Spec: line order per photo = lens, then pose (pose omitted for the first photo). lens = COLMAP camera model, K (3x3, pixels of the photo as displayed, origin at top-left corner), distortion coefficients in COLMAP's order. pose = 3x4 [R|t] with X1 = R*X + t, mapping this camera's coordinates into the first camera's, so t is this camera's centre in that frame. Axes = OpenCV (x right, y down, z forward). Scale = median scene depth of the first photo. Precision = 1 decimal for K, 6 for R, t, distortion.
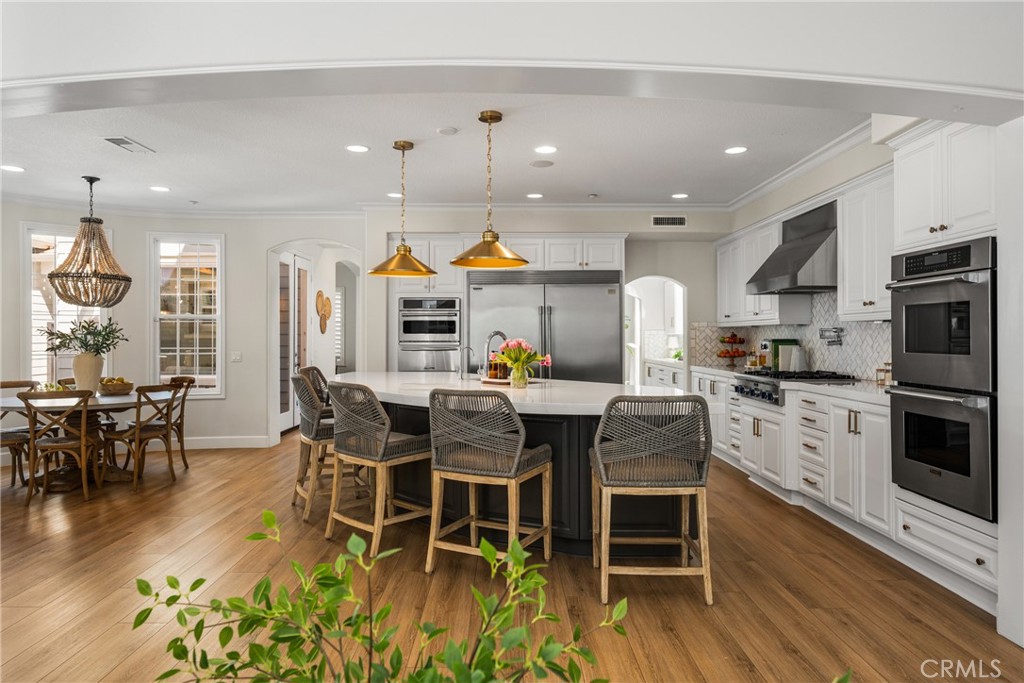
lens RADIAL K [[639.7, 0, 507.3], [0, 639.7, 338.7], [0, 0, 1]] dist [0.003124, 0.001711]
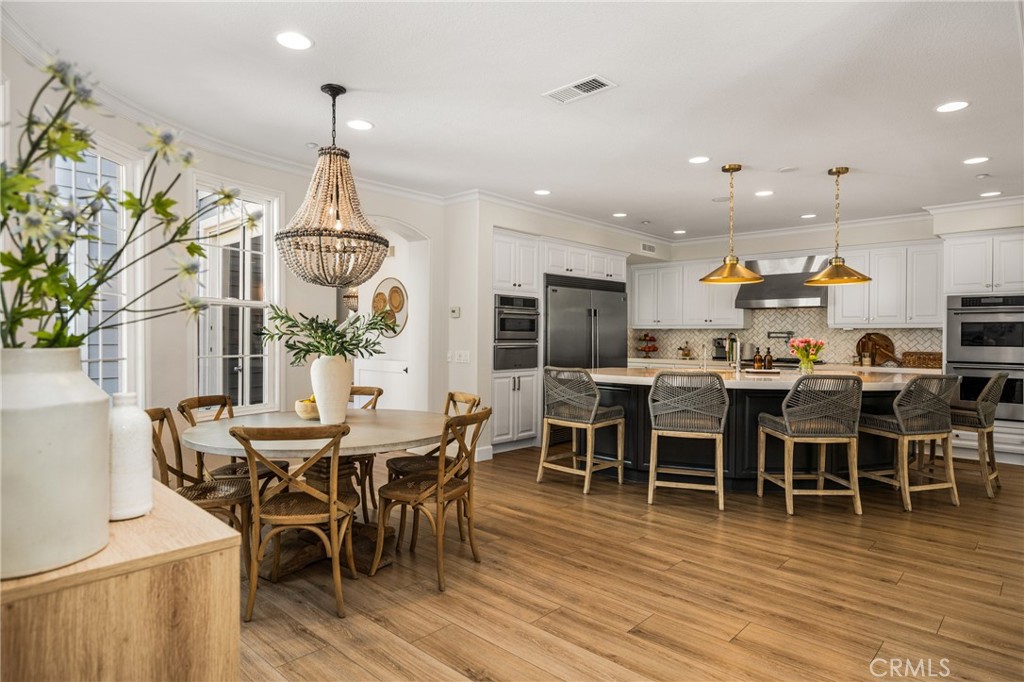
lens RADIAL K [[572.0, 0, 514.9], [0, 572.0, 341.7], [0, 0, 1]] dist [0.014082, -0.002264]
pose [[0.685721, -0.002952, 0.727859, -0.786353], [-0.005312, 0.999945, 0.009059, -0.000757], [-0.727845, -0.010078, 0.685667, 0.390010]]
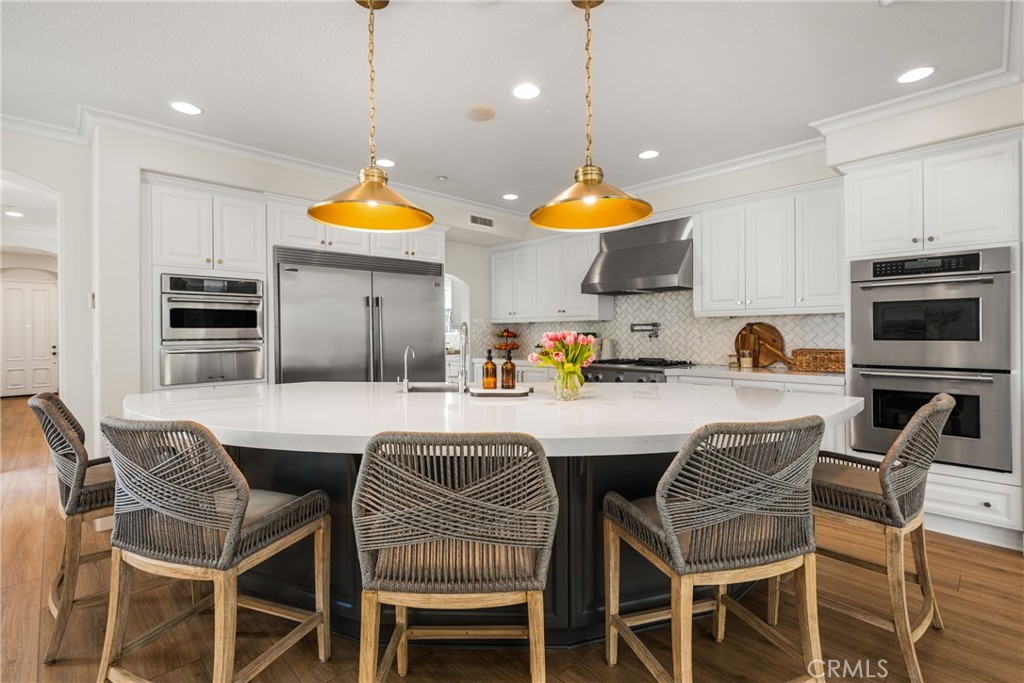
lens RADIAL K [[464.3, 0, 506.7], [0, 464.3, 336.2], [0, 0, 1]] dist [-0.004798, -0.000161]
pose [[0.727027, -0.009871, 0.686538, -0.241010], [0.009078, 0.999947, 0.004764, 0.001262], [-0.686549, 0.002769, 0.727078, 0.416743]]
